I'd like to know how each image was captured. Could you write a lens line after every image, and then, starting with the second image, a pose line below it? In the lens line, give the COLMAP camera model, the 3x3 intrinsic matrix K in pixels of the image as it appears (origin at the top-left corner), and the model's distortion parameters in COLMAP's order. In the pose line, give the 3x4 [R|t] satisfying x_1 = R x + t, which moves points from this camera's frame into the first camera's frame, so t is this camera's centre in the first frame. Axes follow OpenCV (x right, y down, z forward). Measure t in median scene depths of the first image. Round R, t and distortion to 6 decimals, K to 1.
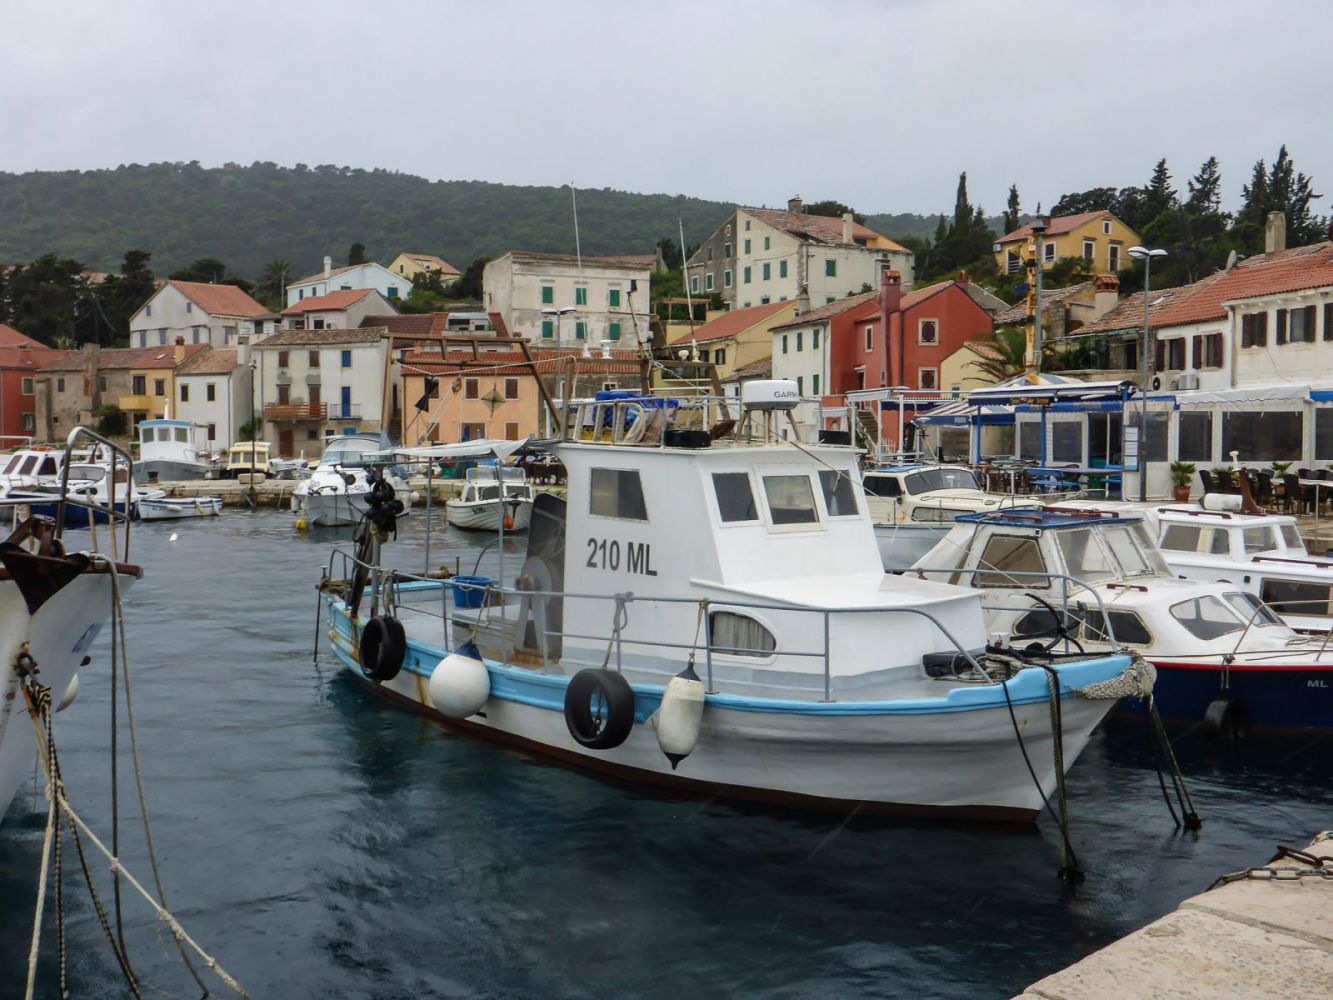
lens RADIAL K [[1357.6, 0, 666.2], [0, 1357.6, 499.8], [0, 0, 1]] dist [0.002464, 0.000000]
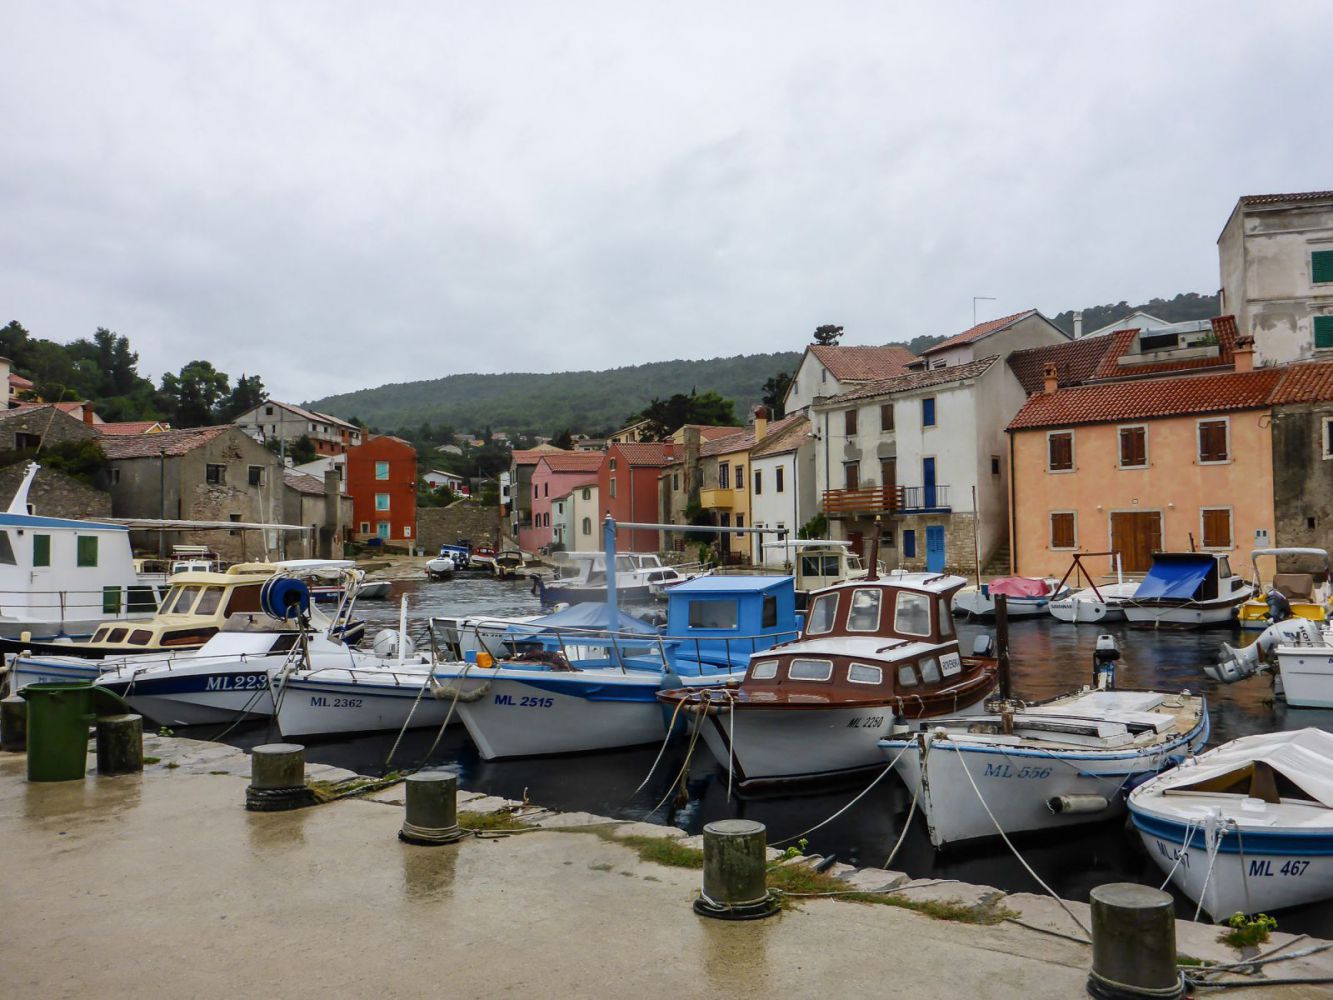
lens RADIAL K [[1107.0, 0, 668.0], [0, 1107.0, 498.3], [0, 0, 1]] dist [-0.018735, -0.008082]
pose [[0.733400, -0.035011, -0.678895, 0.012431], [-0.021921, 0.996936, -0.075093, -0.025492], [0.679444, 0.069956, 0.730385, 0.555944]]
